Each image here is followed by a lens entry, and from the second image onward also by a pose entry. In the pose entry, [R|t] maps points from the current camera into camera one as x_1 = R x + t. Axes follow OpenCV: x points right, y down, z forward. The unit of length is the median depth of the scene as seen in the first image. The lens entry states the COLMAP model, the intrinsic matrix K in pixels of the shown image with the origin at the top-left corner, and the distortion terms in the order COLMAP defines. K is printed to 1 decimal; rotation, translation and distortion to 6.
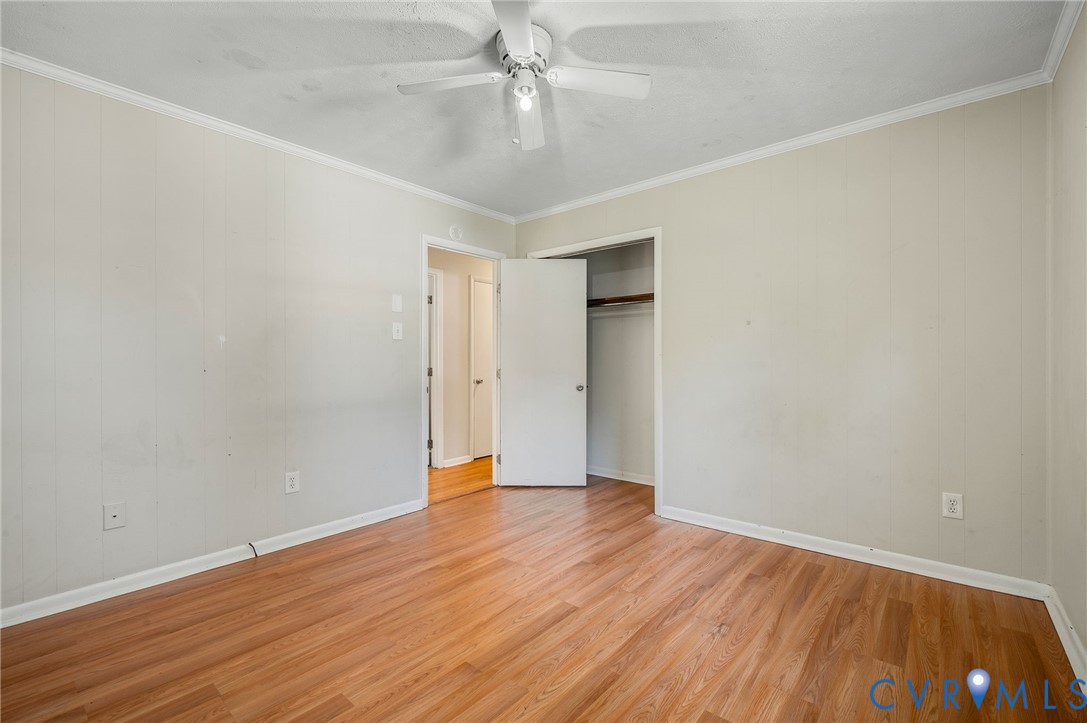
lens RADIAL K [[468.4, 0, 545.0], [0, 468.4, 360.8], [0, 0, 1]] dist [-0.001538, -0.000118]
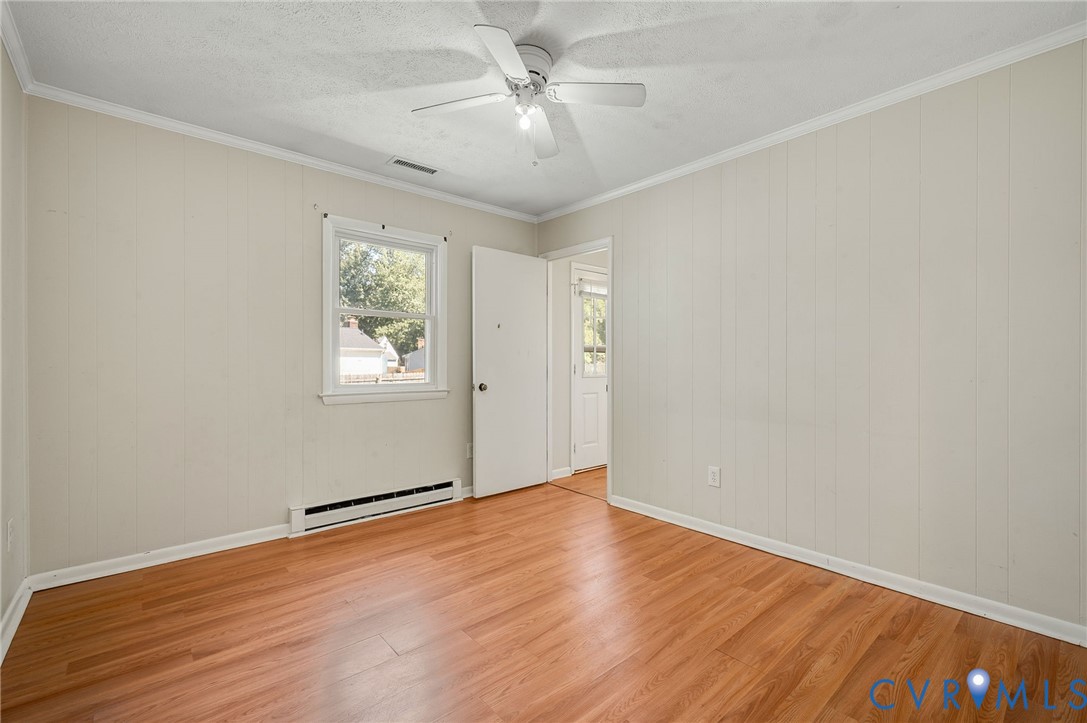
lens RADIAL K [[468.4, 0, 544.3], [0, 468.4, 362.5], [0, 0, 1]] dist [-0.001538, -0.000118]
pose [[-0.988702, 0.003299, 0.149857, -0.247193], [0.002311, 0.999974, -0.006765, 0.010083], [-0.149876, -0.006343, -0.988685, 2.061892]]
